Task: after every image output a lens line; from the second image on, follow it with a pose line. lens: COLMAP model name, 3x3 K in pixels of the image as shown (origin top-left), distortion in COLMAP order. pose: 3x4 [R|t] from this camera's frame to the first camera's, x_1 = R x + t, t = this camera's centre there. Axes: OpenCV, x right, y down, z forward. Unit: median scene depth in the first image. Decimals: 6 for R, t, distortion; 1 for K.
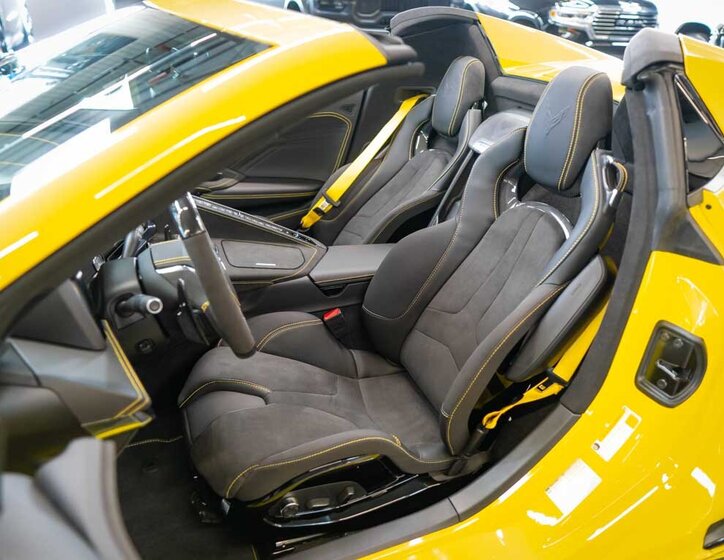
lens RADIAL K [[558.9, 0, 364.8], [0, 558.9, 278.3], [0, 0, 1]] dist [0.004788, 0.001005]
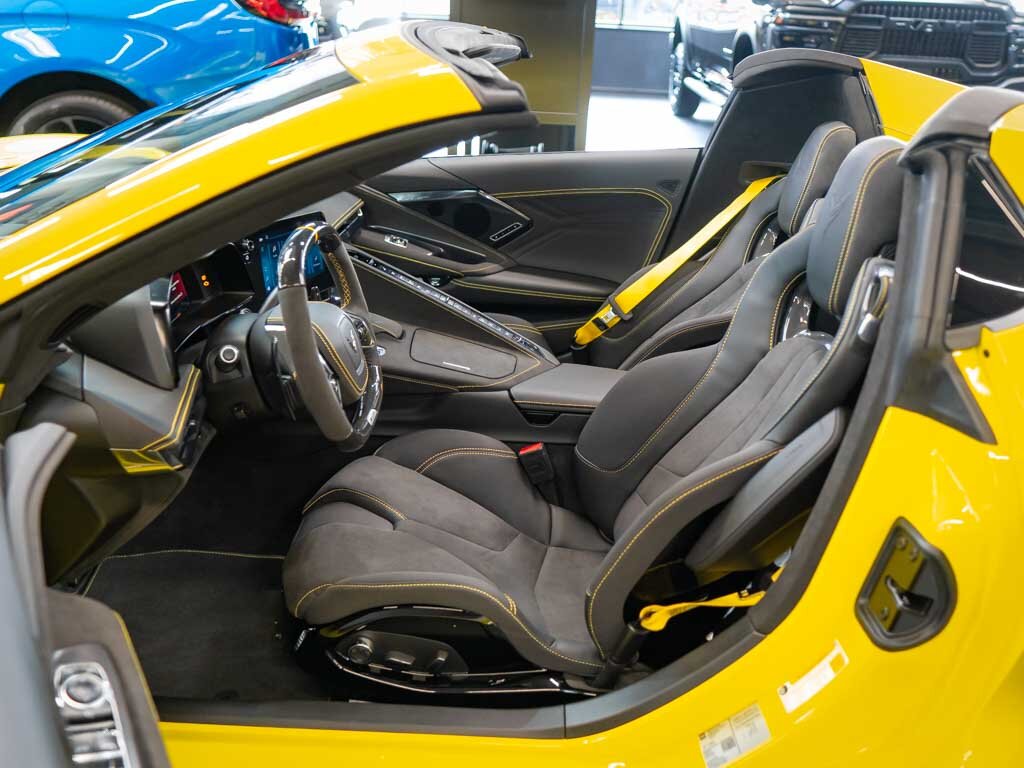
lens RADIAL K [[893.7, 0, 505.5], [0, 893.7, 383.0], [0, 0, 1]] dist [-0.002845, 0.007457]
pose [[0.915473, 0.162833, -0.367959, 0.363283], [-0.194069, 0.979750, -0.049270, 0.048889], [0.352485, 0.116515, 0.928536, -0.118397]]
